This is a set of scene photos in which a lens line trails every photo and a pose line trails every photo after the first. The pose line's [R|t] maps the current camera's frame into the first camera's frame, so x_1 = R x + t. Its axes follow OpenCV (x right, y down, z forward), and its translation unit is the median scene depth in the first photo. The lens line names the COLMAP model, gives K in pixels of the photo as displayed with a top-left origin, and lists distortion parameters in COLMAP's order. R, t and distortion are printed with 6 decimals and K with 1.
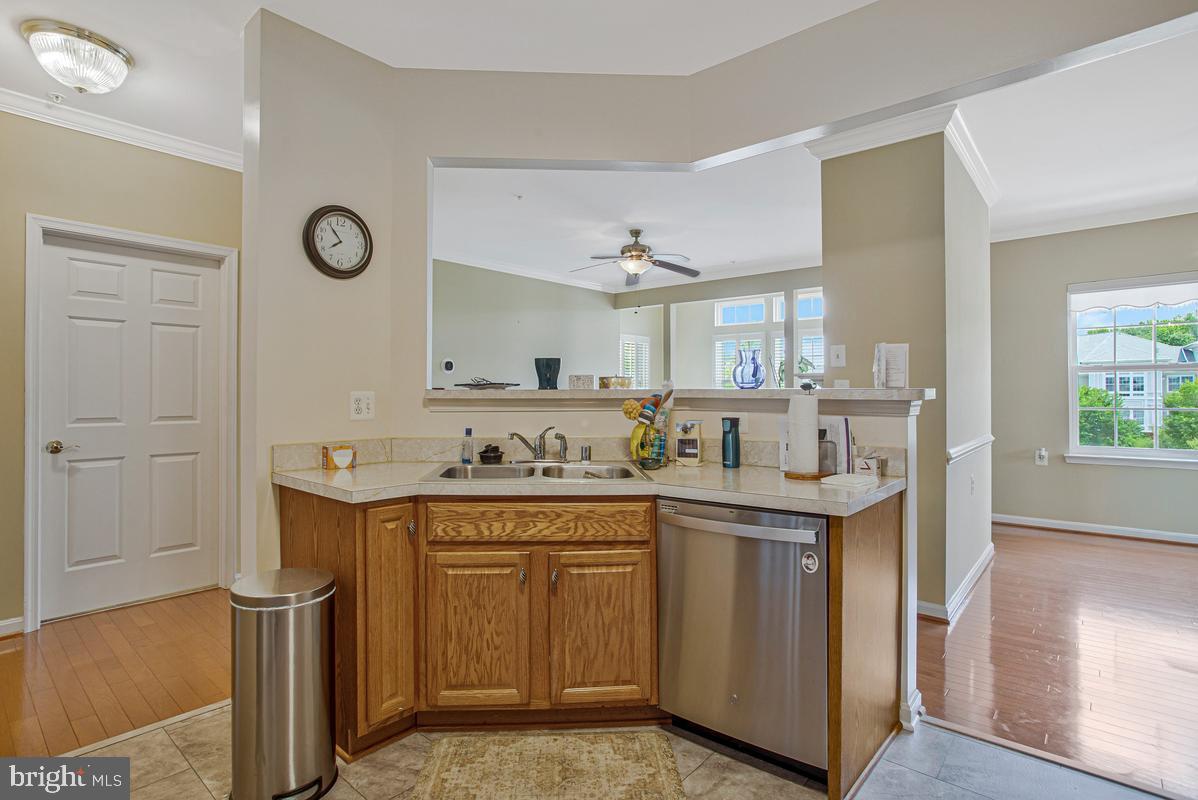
lens RADIAL K [[602.2, 0, 599.0], [0, 602.2, 400.0], [0, 0, 1]] dist [-0.052049, -0.000003]
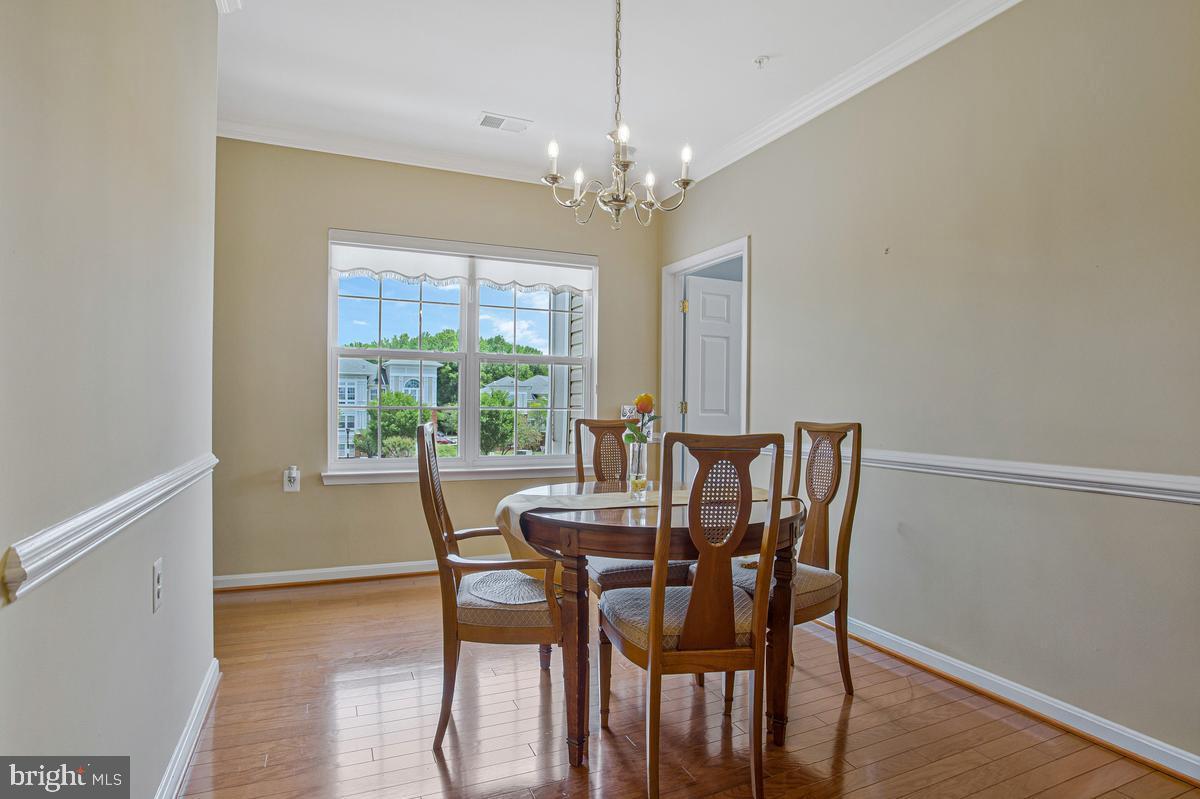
lens RADIAL K [[607.9, 0, 600.0], [0, 607.9, 399.5], [0, 0, 1]] dist [-0.001124, -0.000293]
pose [[0.405491, 0.013465, 0.914000, 0.267596], [0.001670, 0.999879, -0.015471, 0.018086], [-0.914097, 0.007800, 0.405420, 0.398923]]
